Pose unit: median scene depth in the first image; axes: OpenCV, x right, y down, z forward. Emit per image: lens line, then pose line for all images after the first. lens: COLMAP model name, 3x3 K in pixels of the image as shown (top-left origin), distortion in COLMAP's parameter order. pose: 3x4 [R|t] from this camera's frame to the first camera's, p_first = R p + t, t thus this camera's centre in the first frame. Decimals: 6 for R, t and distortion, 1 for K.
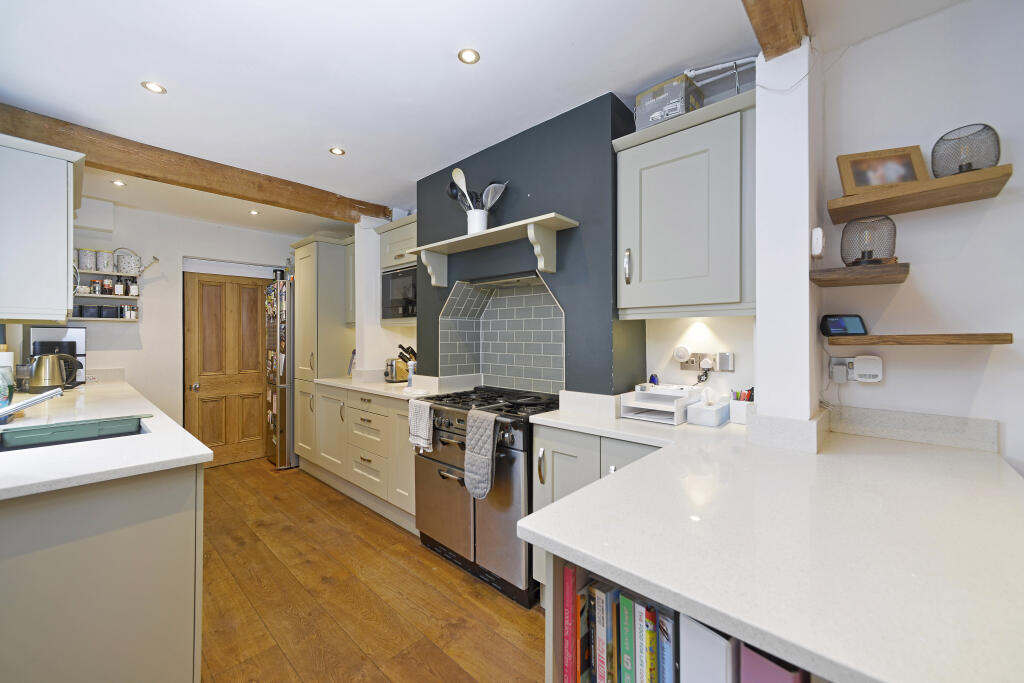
lens RADIAL K [[399.1, 0, 507.8], [0, 399.1, 340.9], [0, 0, 1]] dist [0.000255, 0.000184]
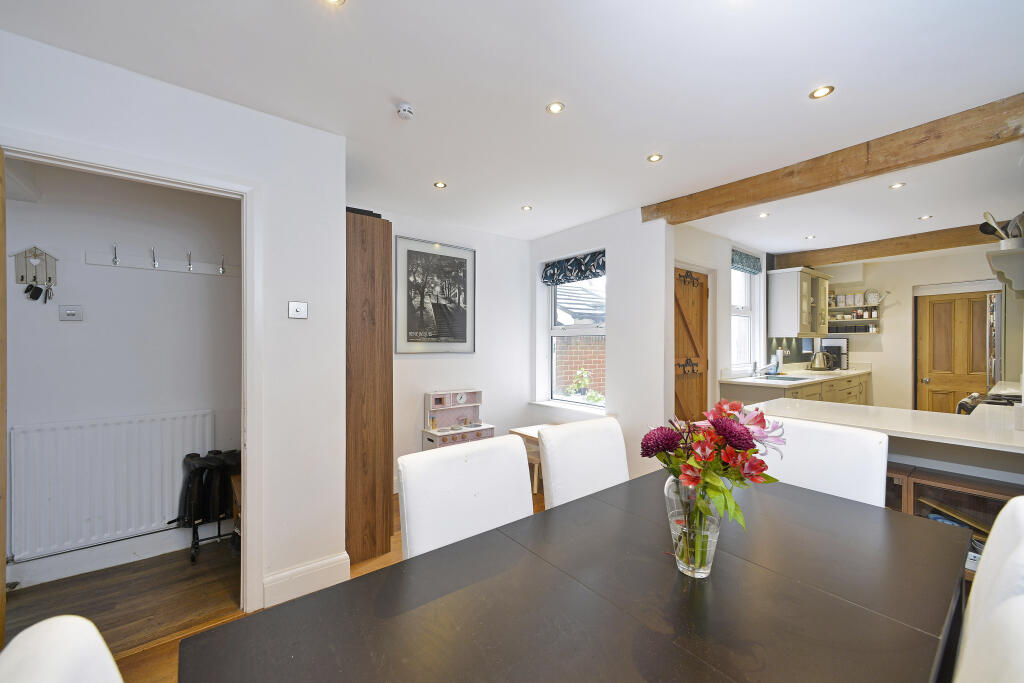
lens RADIAL K [[399.1, 0, 507.8], [0, 399.1, 340.9], [0, 0, 1]] dist [0.000255, 0.000184]
pose [[-0.171986, -0.004302, -0.985090, 0.888992], [-0.005111, 0.999981, -0.003475, -0.007818], [0.985086, 0.004437, -0.172004, -0.176232]]
